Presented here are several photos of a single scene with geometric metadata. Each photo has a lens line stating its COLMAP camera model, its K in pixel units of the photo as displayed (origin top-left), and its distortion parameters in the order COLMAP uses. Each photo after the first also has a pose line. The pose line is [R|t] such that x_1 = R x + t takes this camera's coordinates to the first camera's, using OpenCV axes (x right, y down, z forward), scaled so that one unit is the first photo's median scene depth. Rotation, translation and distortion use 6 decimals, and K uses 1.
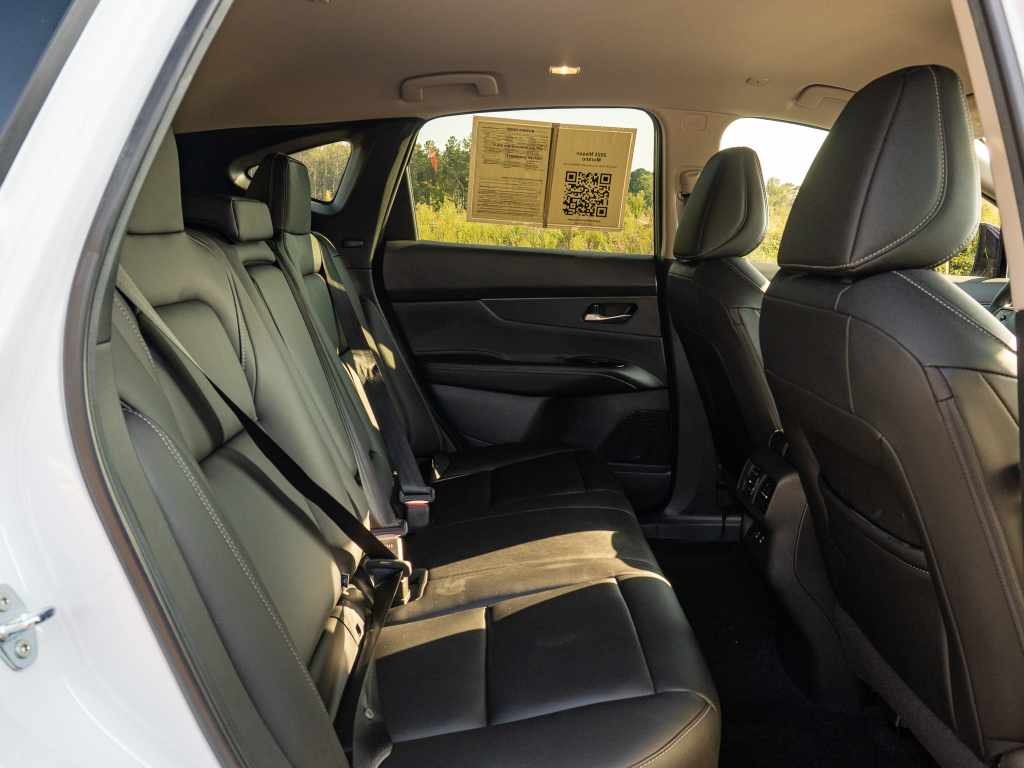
lens RADIAL K [[807.3, 0, 525.5], [0, 807.3, 374.1], [0, 0, 1]] dist [-0.022403, 0.000696]
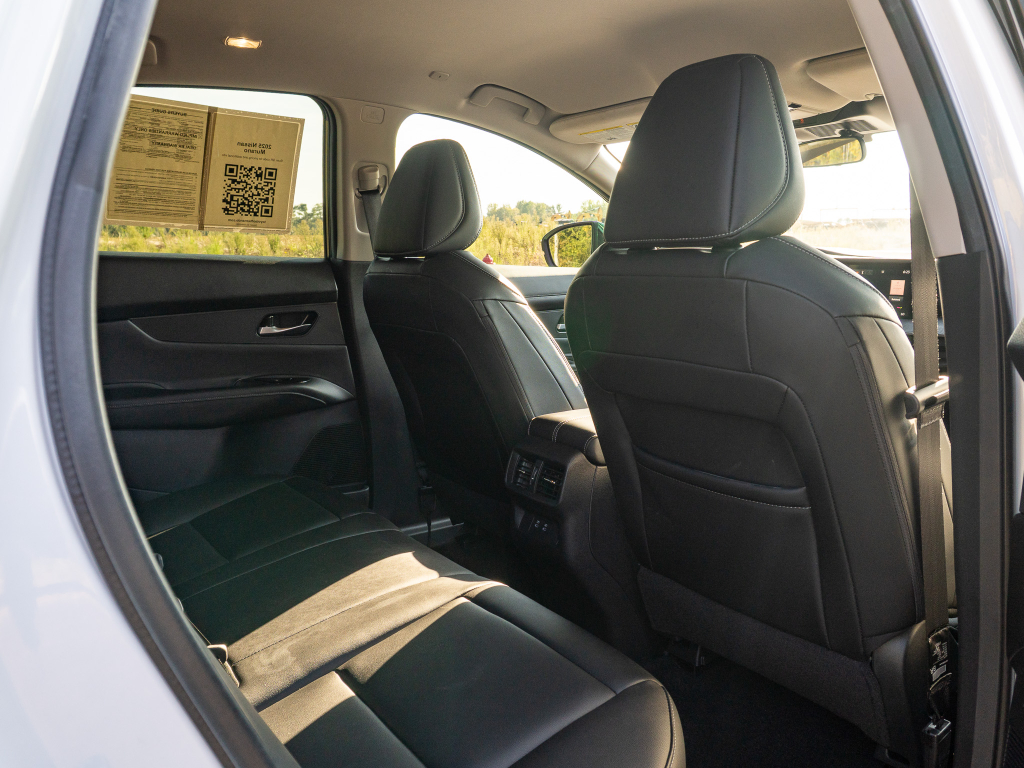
lens RADIAL K [[807.3, 0, 528.2], [0, 807.3, 378.4], [0, 0, 1]] dist [-0.022403, 0.000696]
pose [[0.831018, -0.110863, 0.545086, -0.174007], [0.120799, 0.992519, 0.017699, 0.001102], [-0.542970, 0.051138, 0.838194, 0.110695]]
